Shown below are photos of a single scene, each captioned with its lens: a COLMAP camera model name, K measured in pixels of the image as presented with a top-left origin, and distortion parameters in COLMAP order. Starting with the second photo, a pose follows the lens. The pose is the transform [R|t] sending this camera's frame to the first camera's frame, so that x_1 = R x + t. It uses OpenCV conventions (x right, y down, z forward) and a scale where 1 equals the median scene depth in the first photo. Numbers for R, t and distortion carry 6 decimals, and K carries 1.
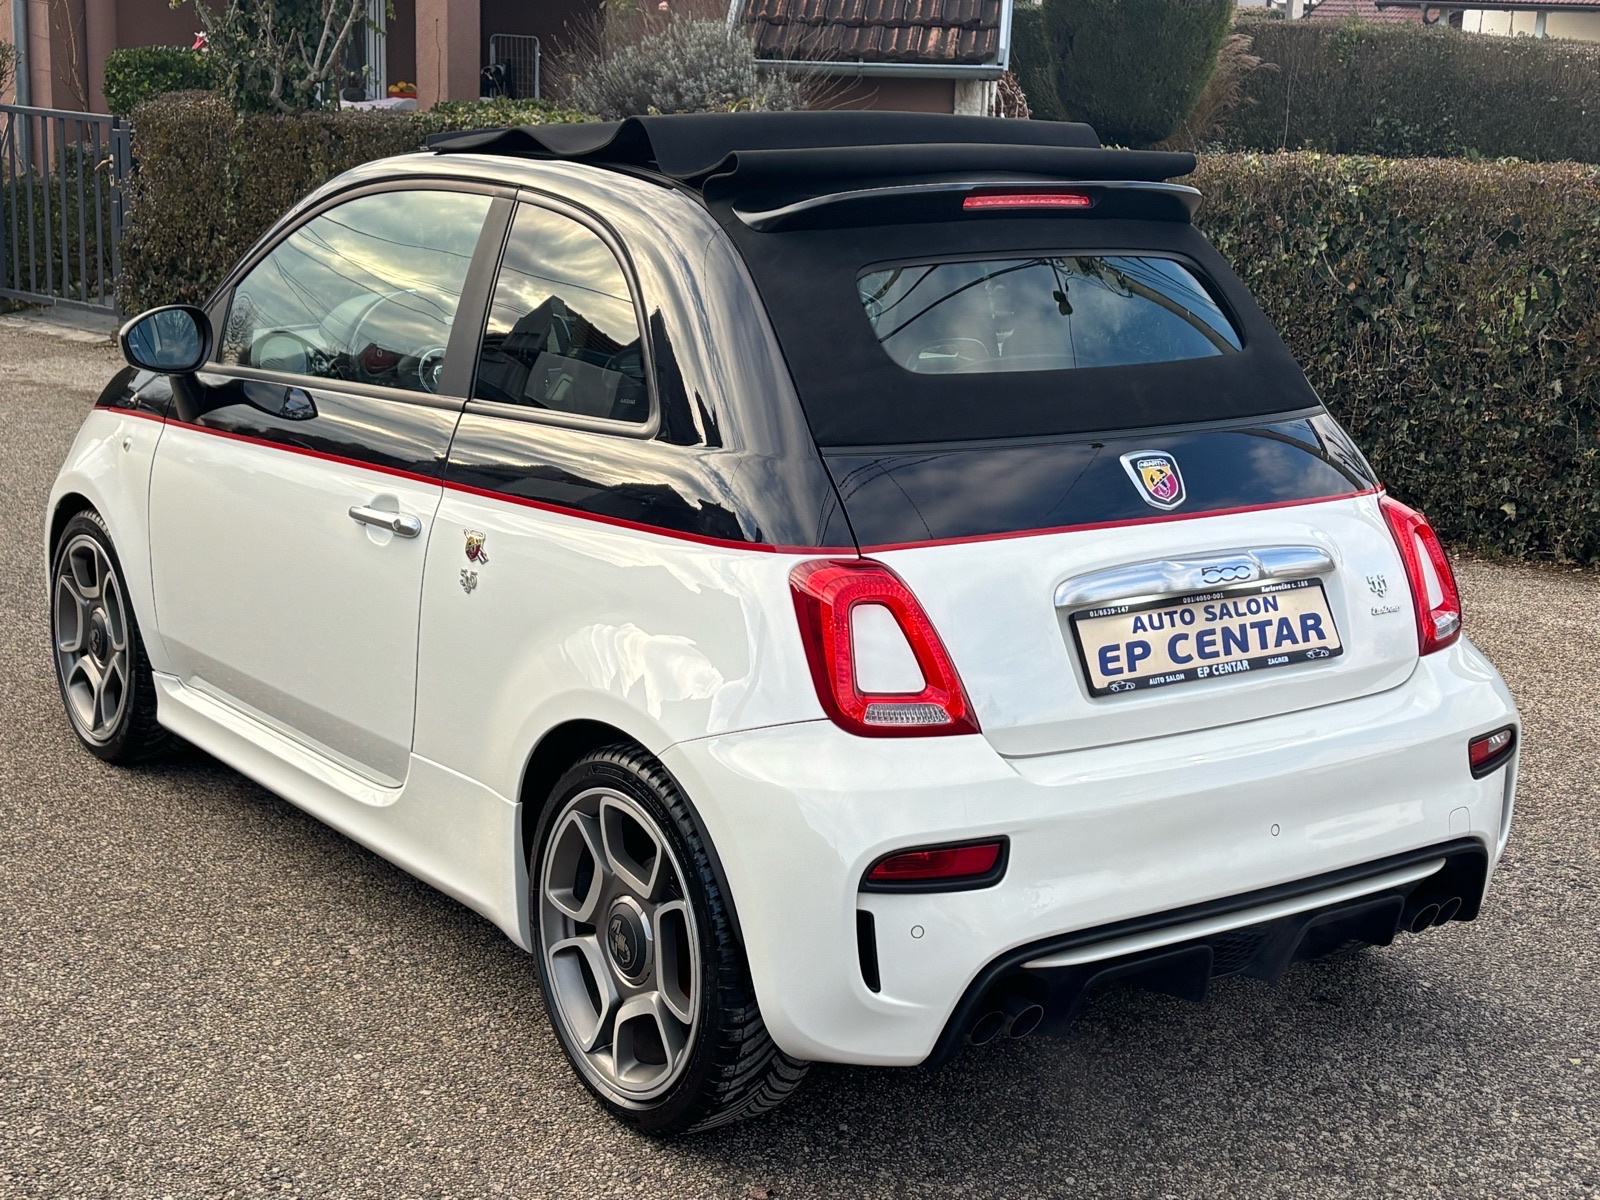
lens RADIAL K [[2425.8, 0, 800.0], [0, 2425.8, 600.0], [0, 0, 1]] dist [0.256123, -1.033175]
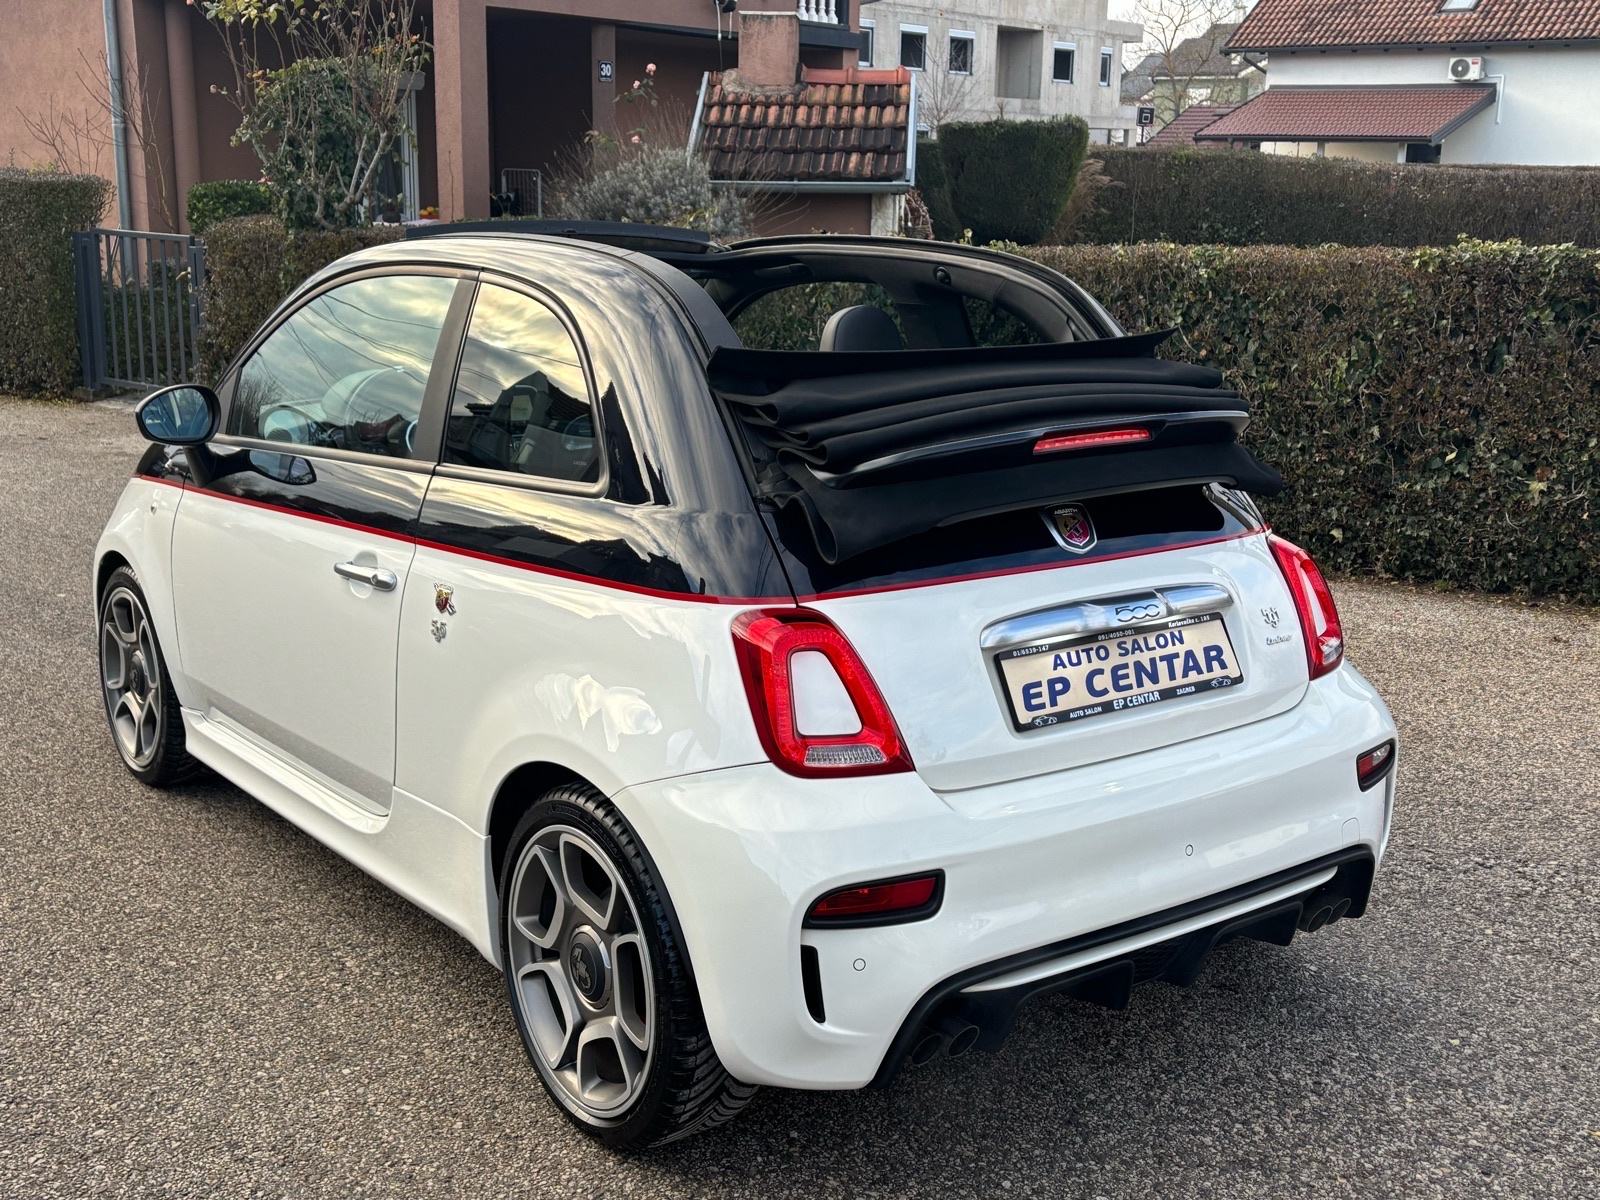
lens RADIAL K [[1878.6, 0, 800.0], [0, 1878.6, 600.0], [0, 0, 1]] dist [0.173870, -0.561741]
pose [[0.999524, -0.022414, 0.021196, 0.007956], [0.022492, 0.999741, -0.003459, -0.016023], [-0.021113, 0.003934, 0.999769, 0.165171]]
